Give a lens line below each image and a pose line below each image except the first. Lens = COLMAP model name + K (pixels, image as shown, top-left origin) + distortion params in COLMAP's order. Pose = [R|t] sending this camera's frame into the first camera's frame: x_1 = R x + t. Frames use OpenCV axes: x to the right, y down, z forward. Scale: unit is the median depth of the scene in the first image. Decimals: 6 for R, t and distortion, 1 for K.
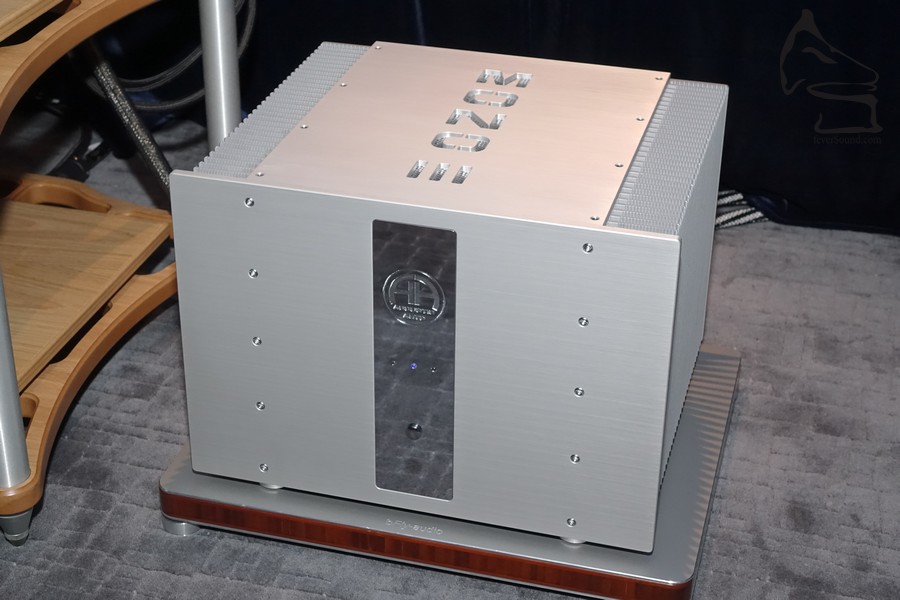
lens RADIAL K [[1593.5, 0, 450.0], [0, 1593.5, 300.0], [0, 0, 1]] dist [-0.013095, -0.032817]
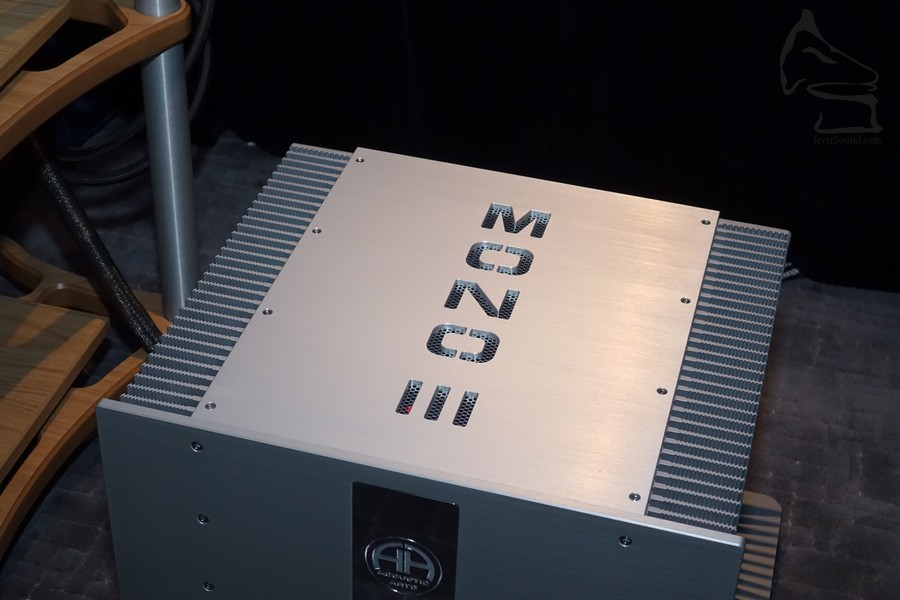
lens RADIAL K [[1593.5, 0, 450.0], [0, 1593.5, 300.0], [0, 0, 1]] dist [-0.013095, -0.032817]
pose [[0.999722, 0.013358, 0.019420, -0.013027], [-0.016027, 0.989371, 0.144529, -0.194413], [-0.017283, -0.144800, 0.989310, 0.174871]]
